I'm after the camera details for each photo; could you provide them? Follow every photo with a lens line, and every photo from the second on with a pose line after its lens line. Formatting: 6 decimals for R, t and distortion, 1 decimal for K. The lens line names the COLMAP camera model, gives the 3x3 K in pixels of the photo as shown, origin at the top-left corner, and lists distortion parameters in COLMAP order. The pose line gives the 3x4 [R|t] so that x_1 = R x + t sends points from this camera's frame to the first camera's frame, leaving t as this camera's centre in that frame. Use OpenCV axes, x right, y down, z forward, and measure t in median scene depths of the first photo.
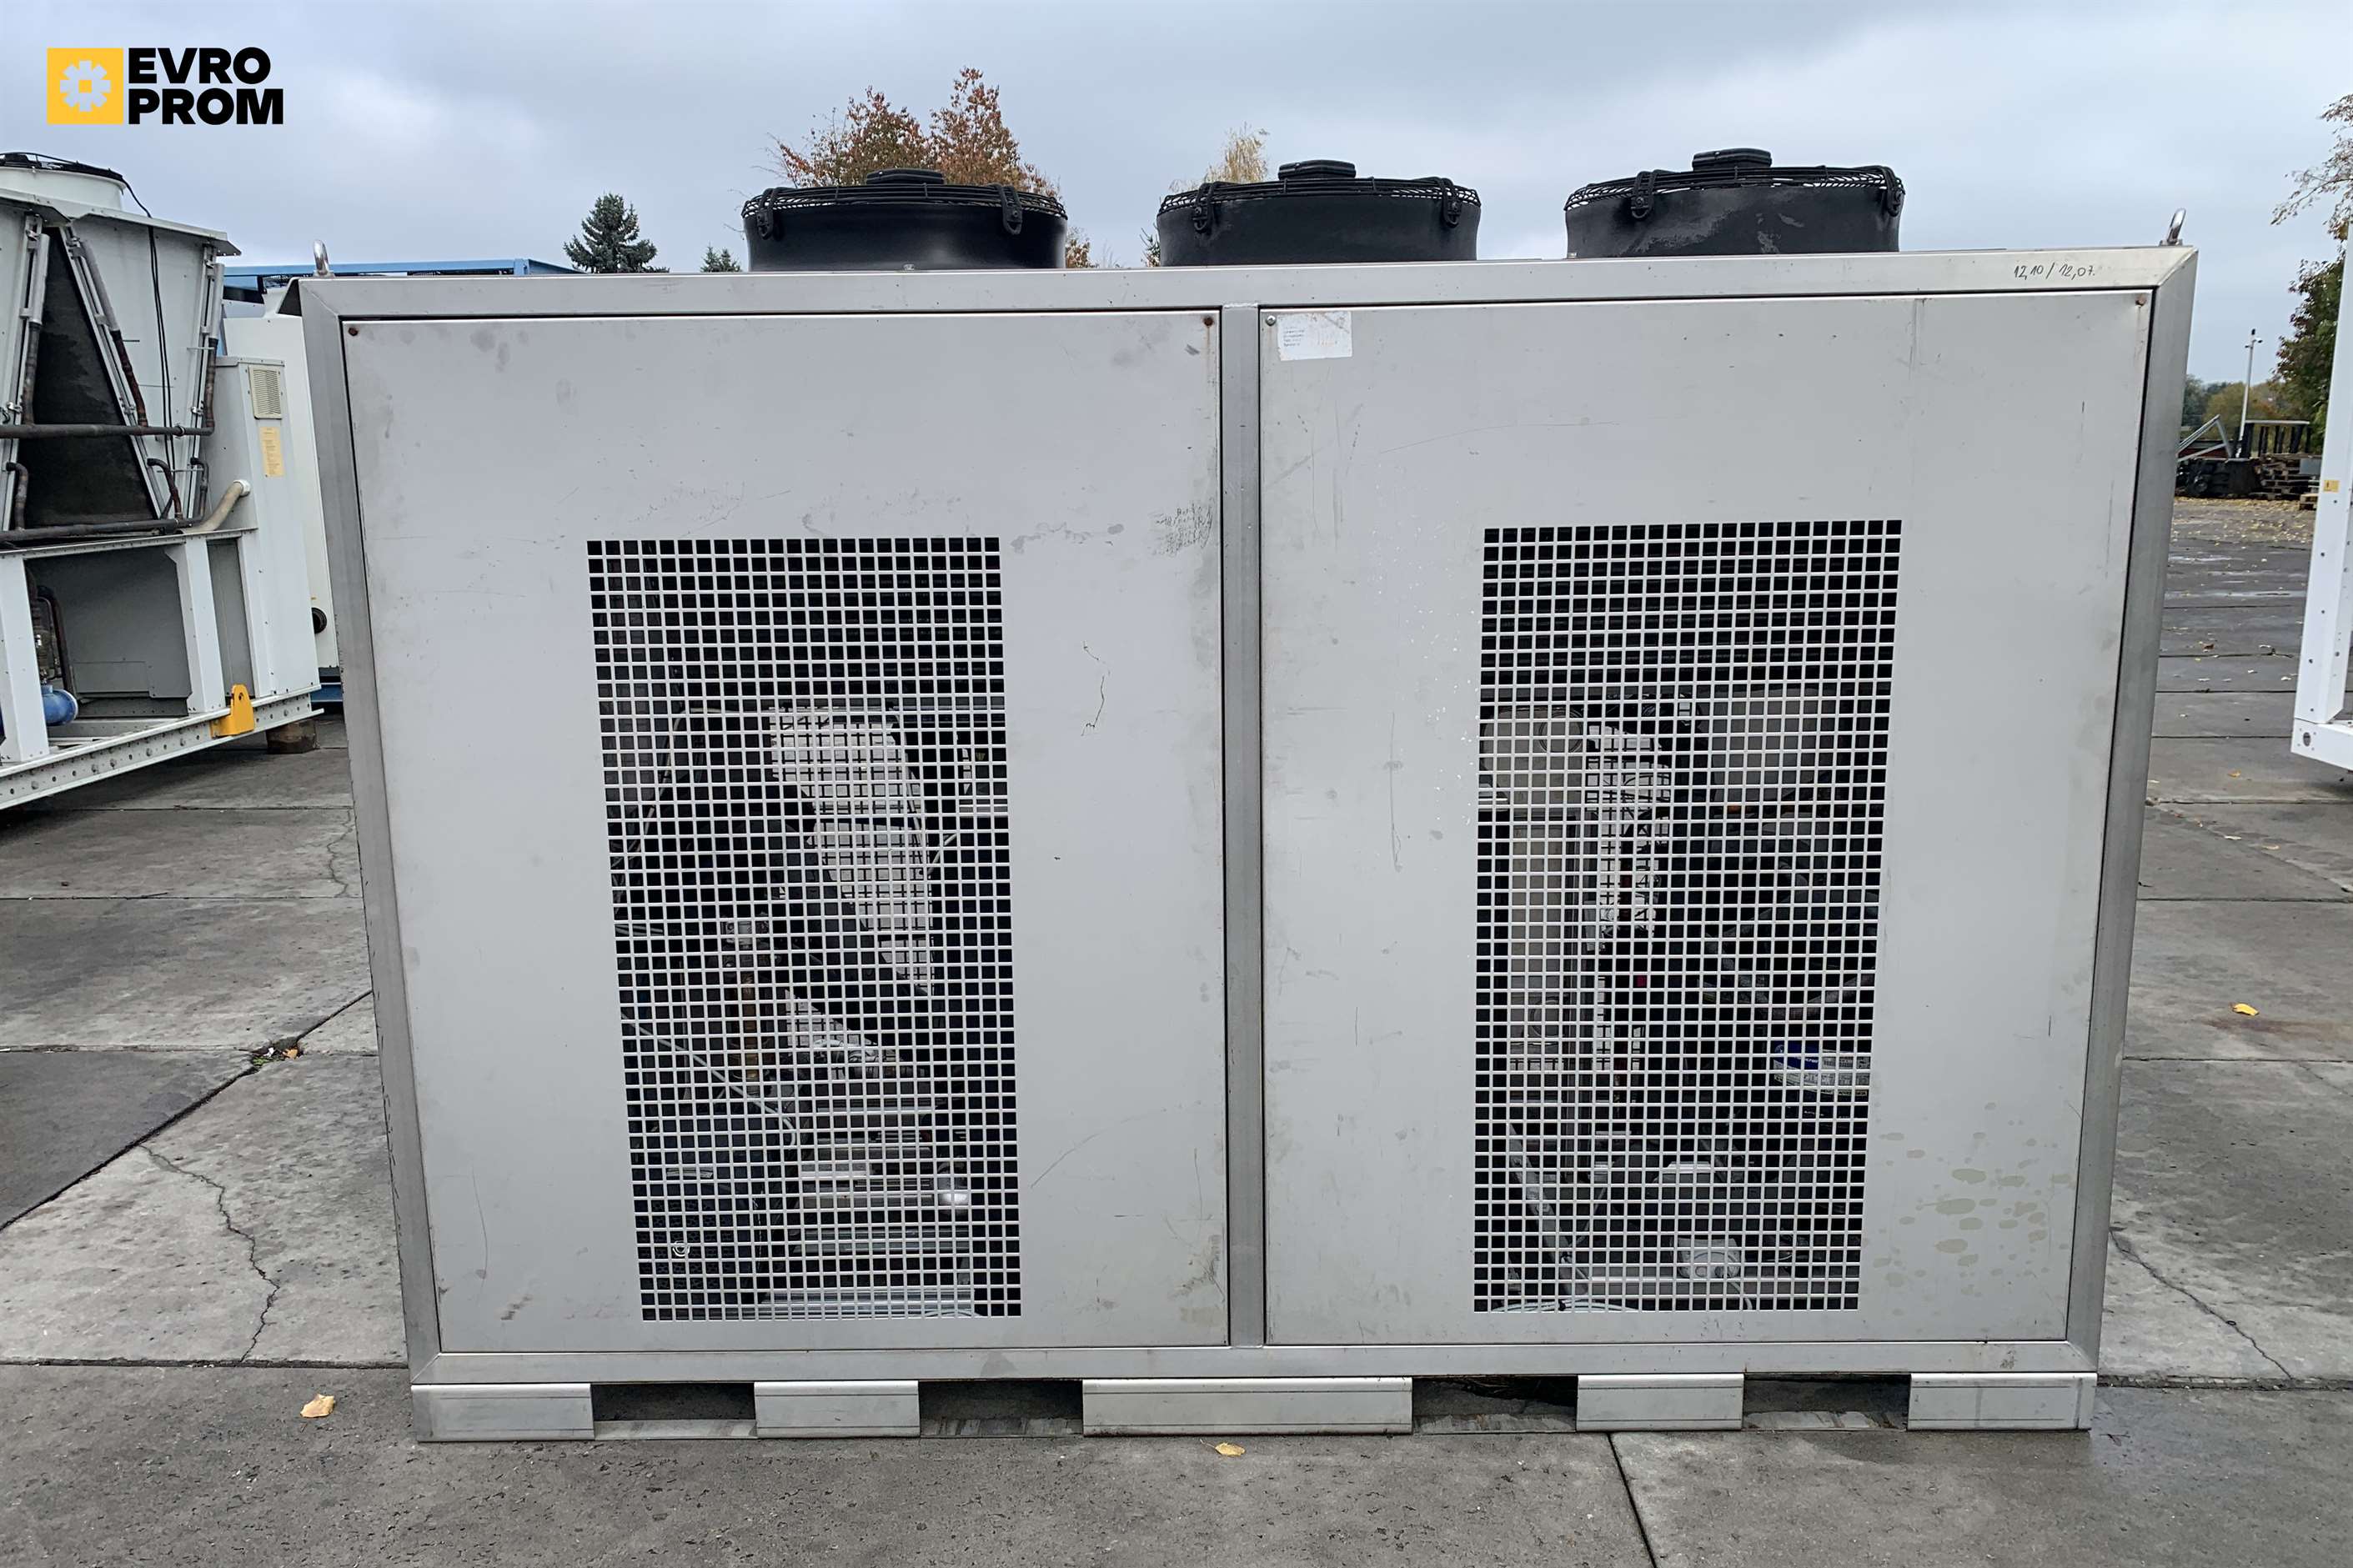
lens RADIAL K [[1805.9, 0, 1176.5], [0, 1805.9, 784.0], [0, 0, 1]] dist [0.047340, -0.062788]
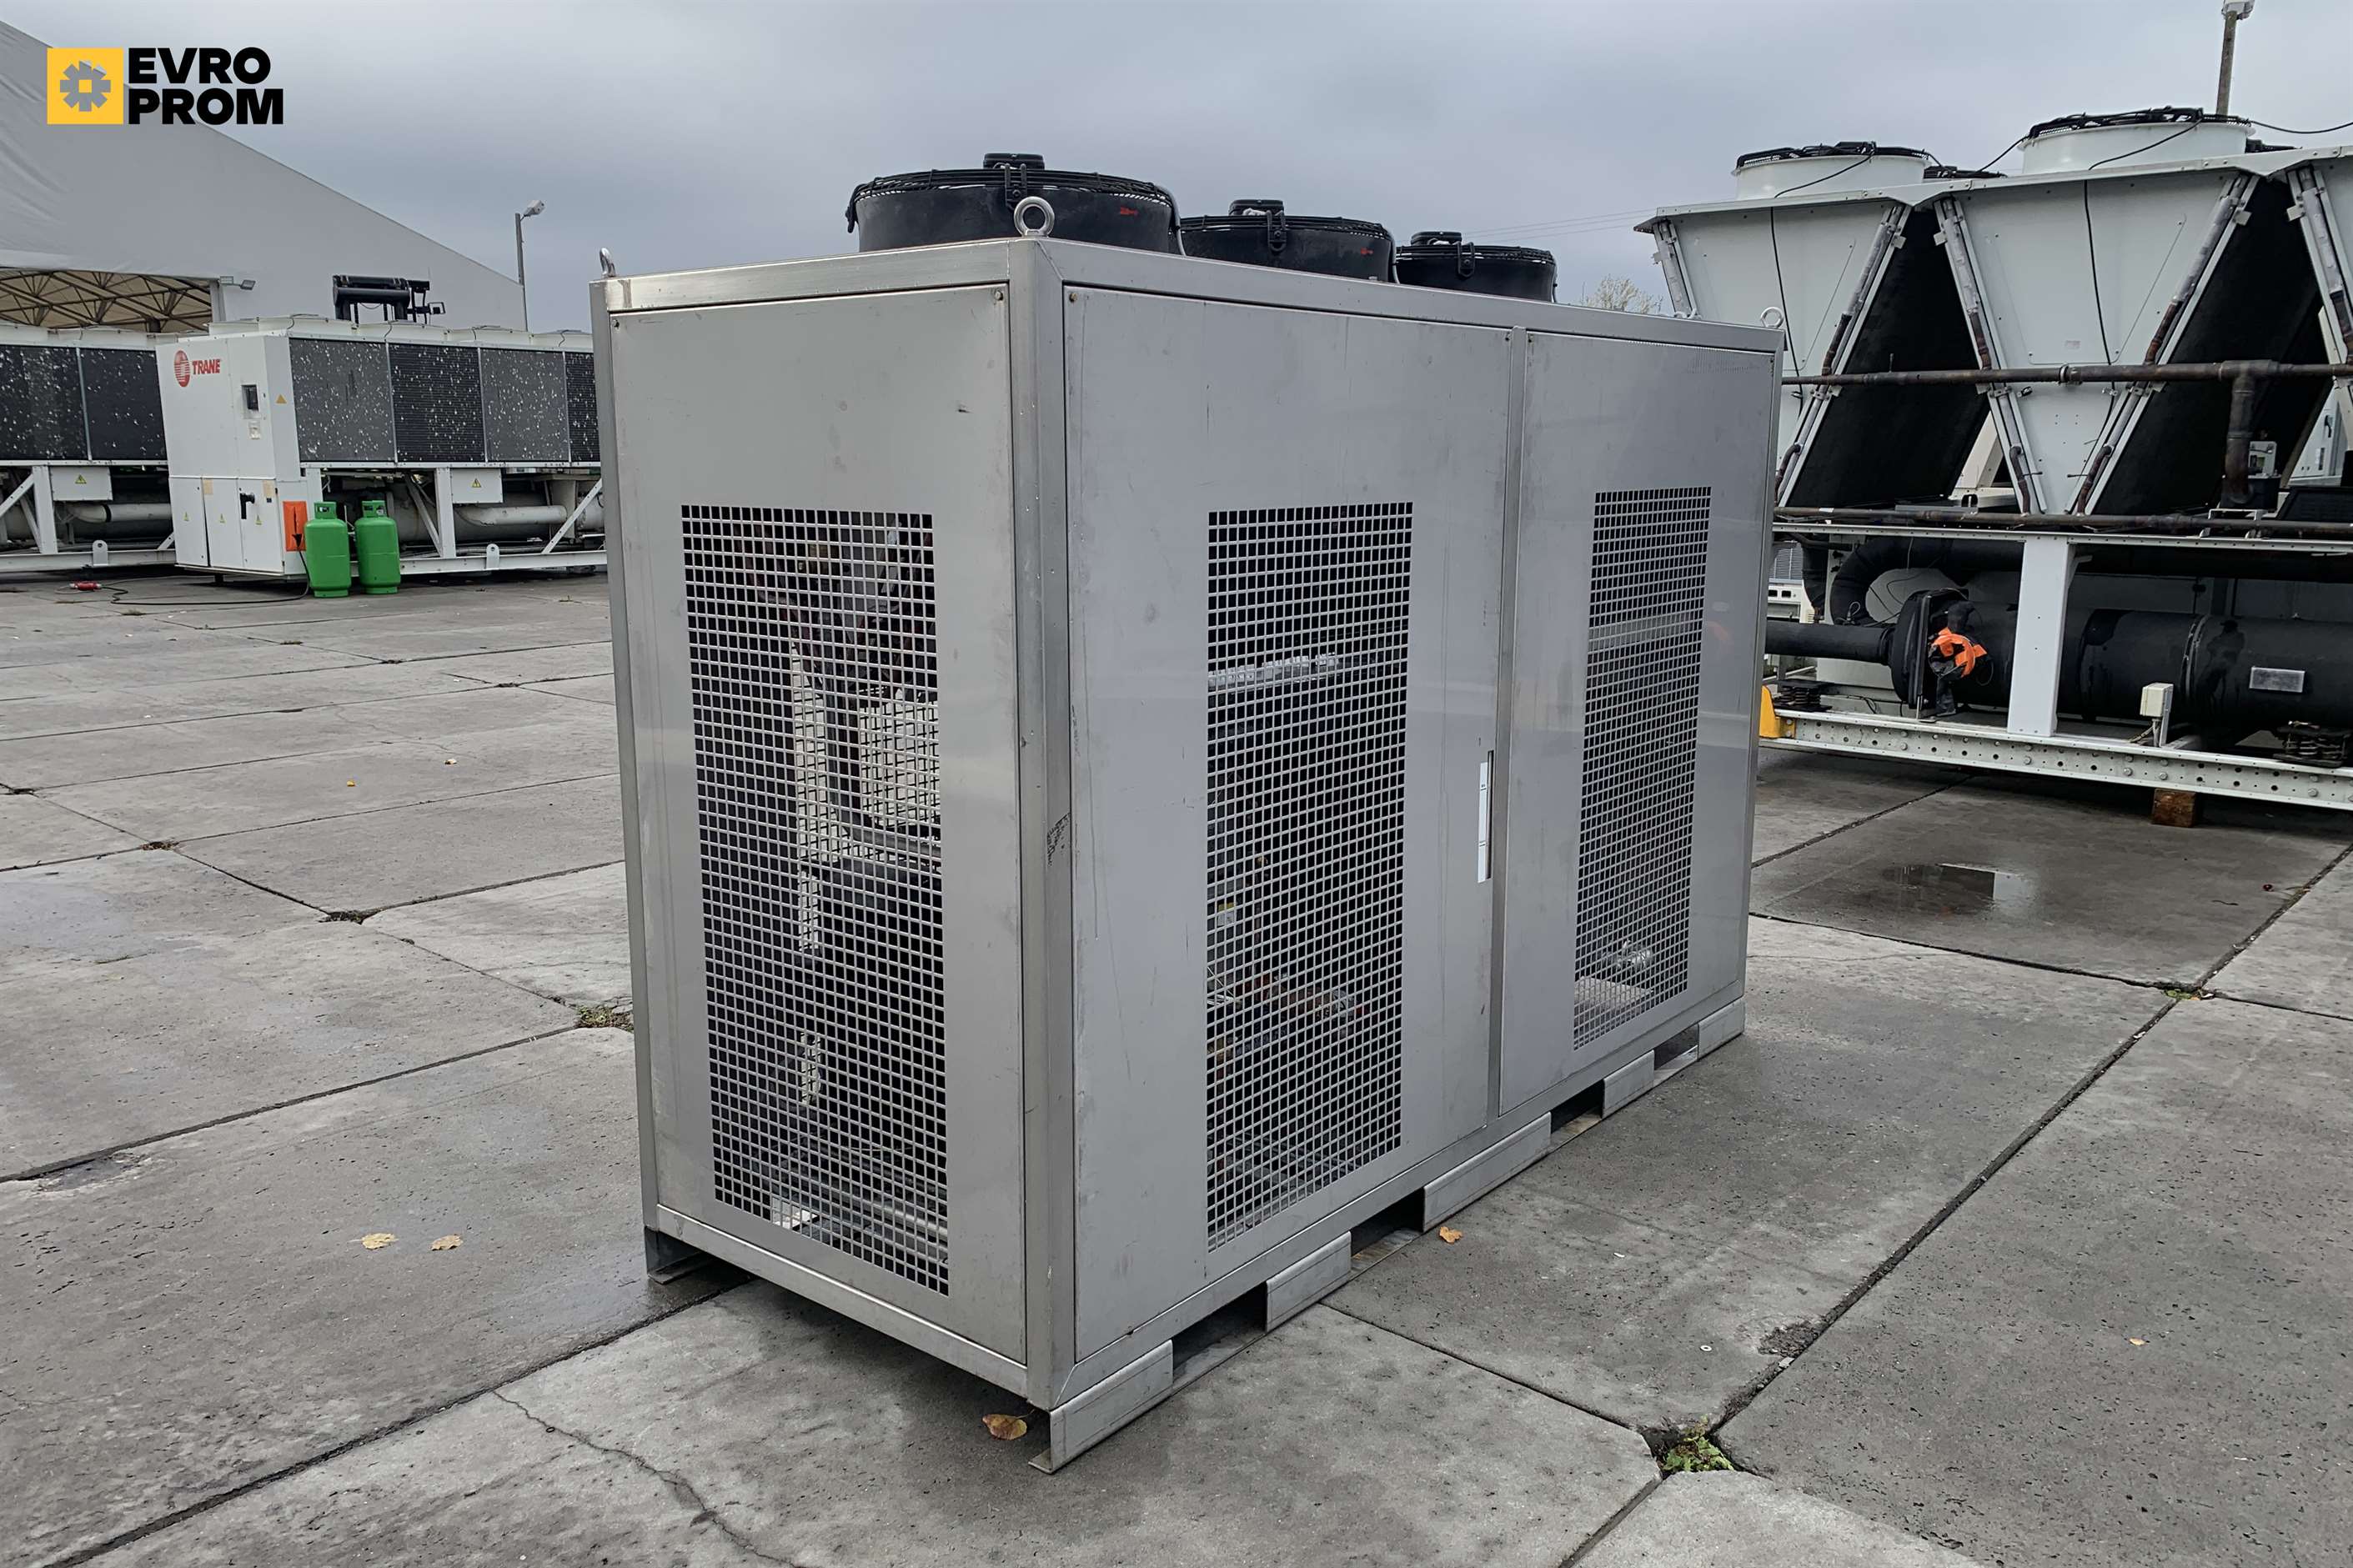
lens RADIAL K [[1776.9, 0, 1157.3], [0, 1776.9, 798.3], [0, 0, 1]] dist [0.021152, -0.010280]
pose [[-0.634127, 0.167355, -0.754901, 1.124028], [-0.141393, 0.934738, 0.325996, -0.364340], [0.760191, 0.313461, -0.569079, 1.828754]]
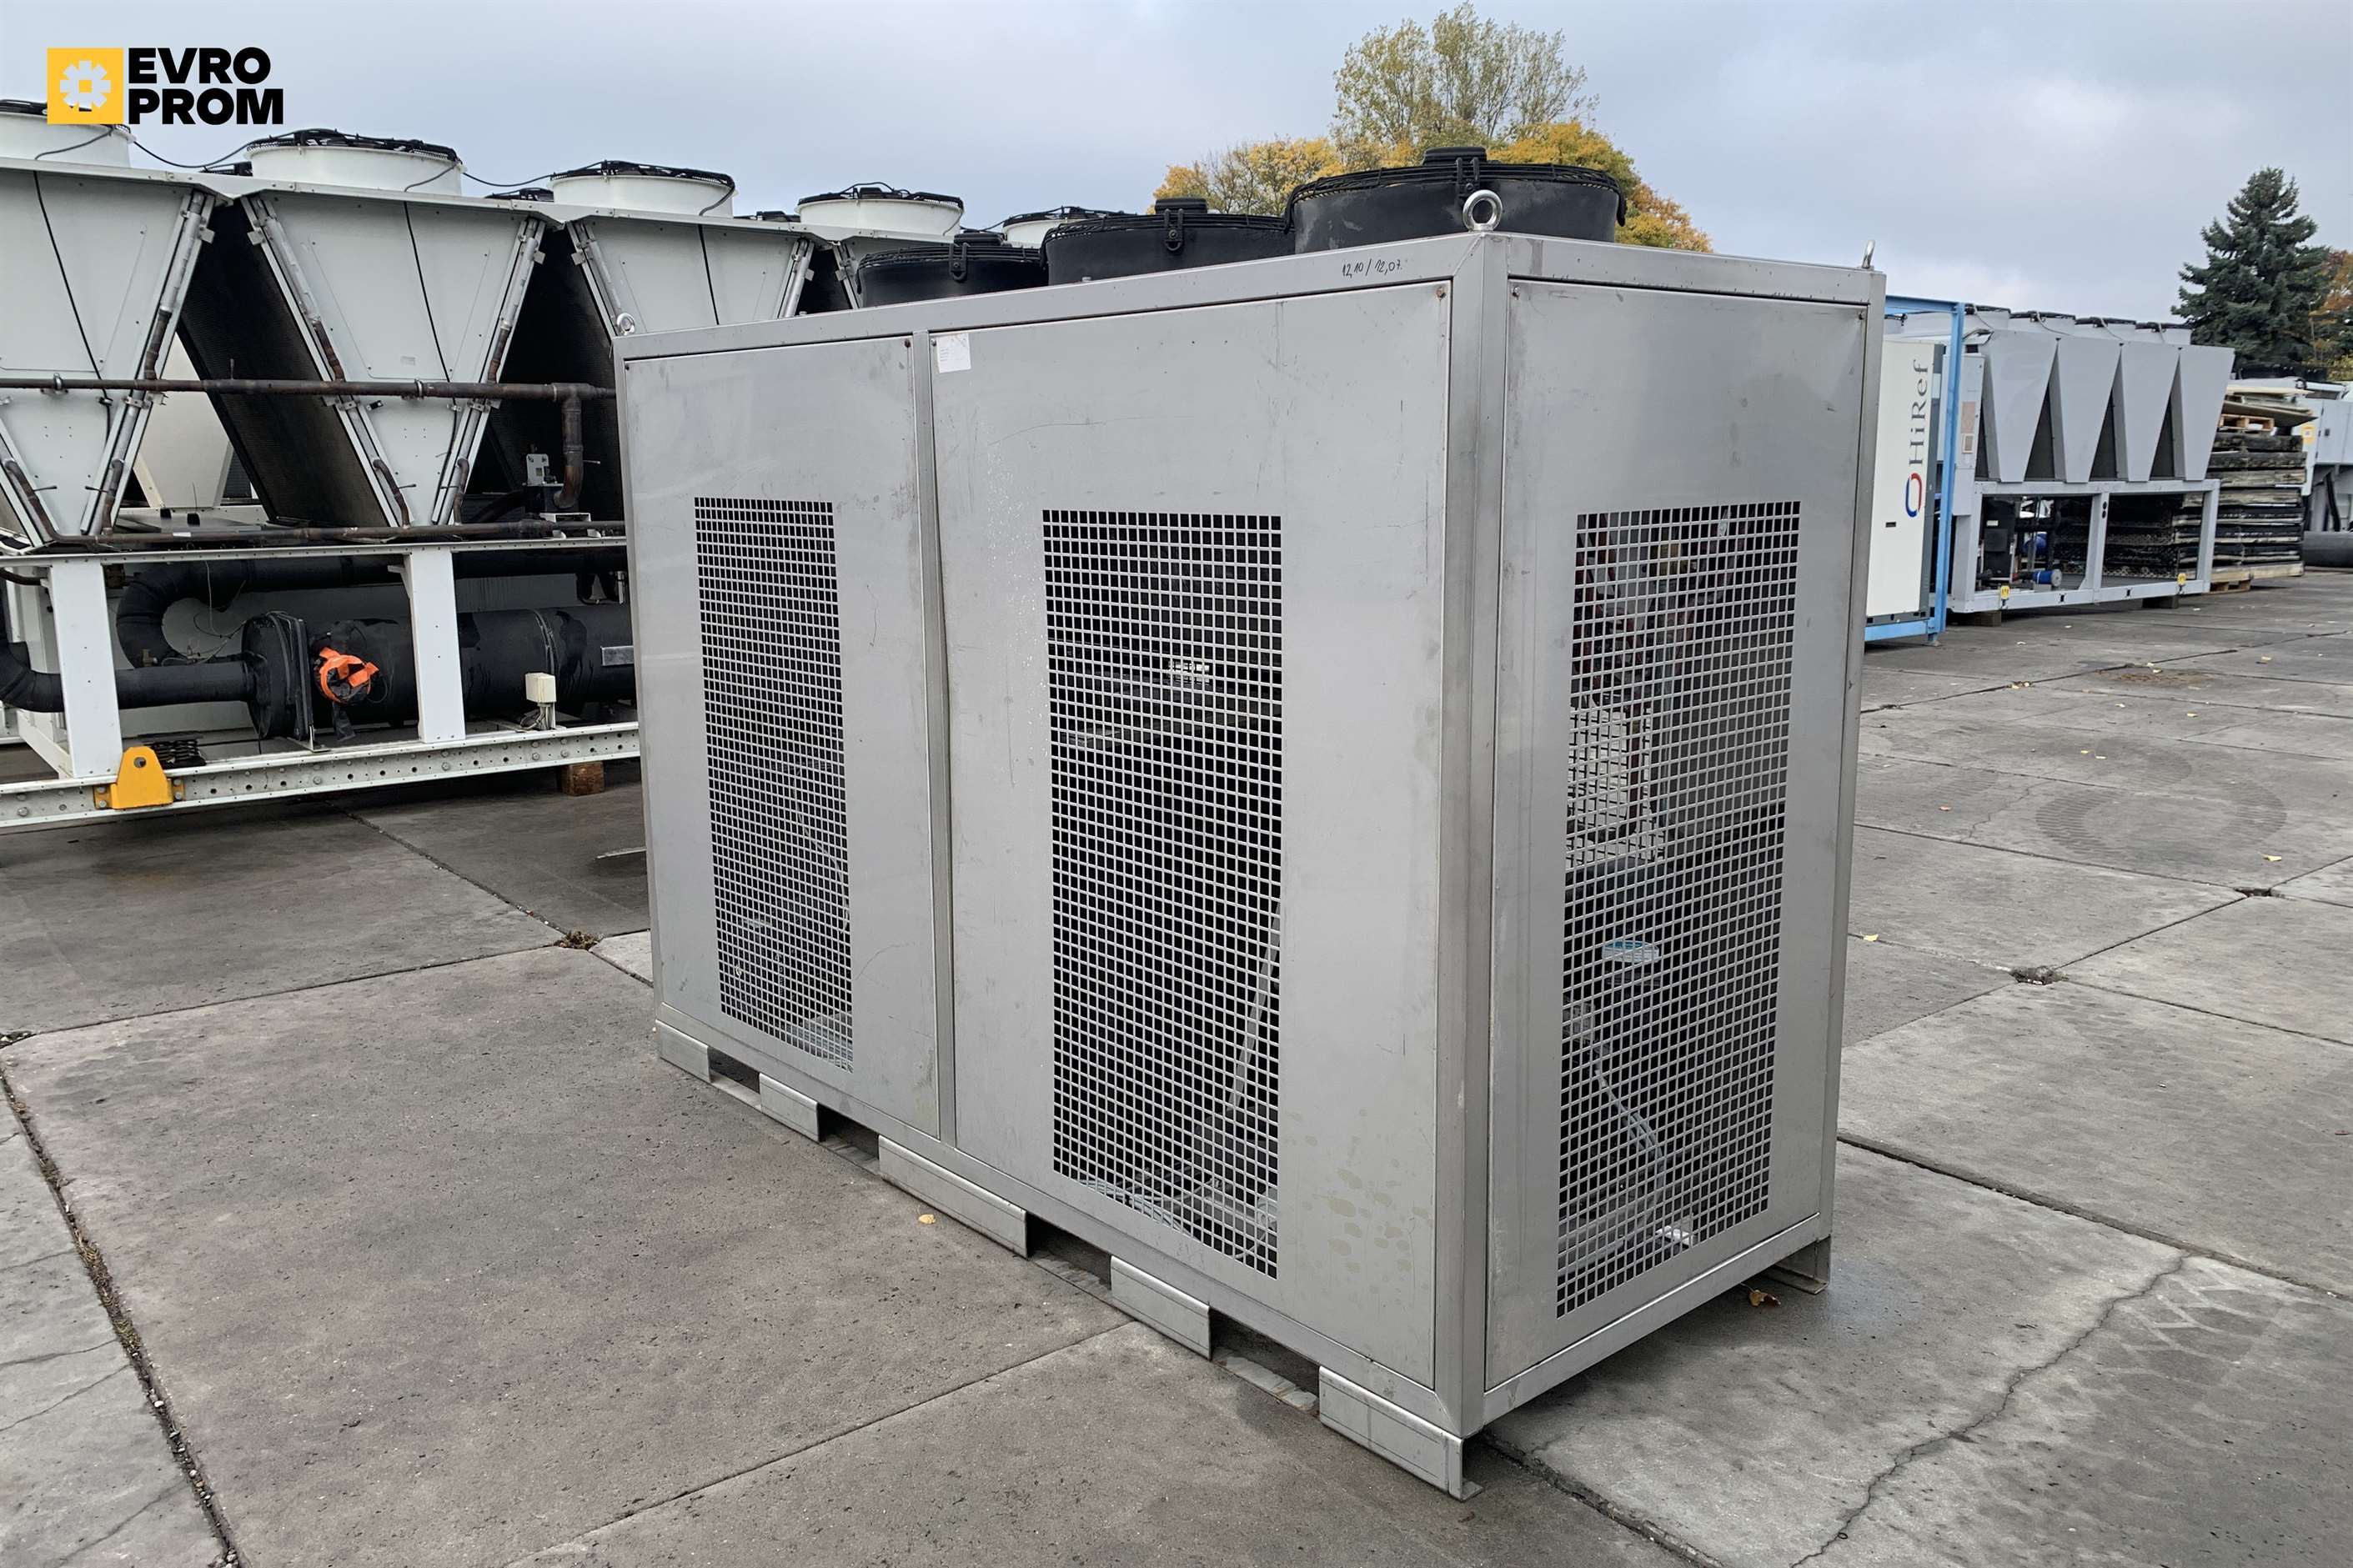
lens RADIAL K [[1799.3, 0, 1160.2], [0, 1799.3, 788.8], [0, 0, 1]] dist [0.044425, -0.037934]
pose [[0.658386, 0.148208, -0.737945, 1.037399], [-0.146595, 0.986897, 0.067417, -0.045449], [0.738267, 0.063792, 0.671486, 0.242679]]
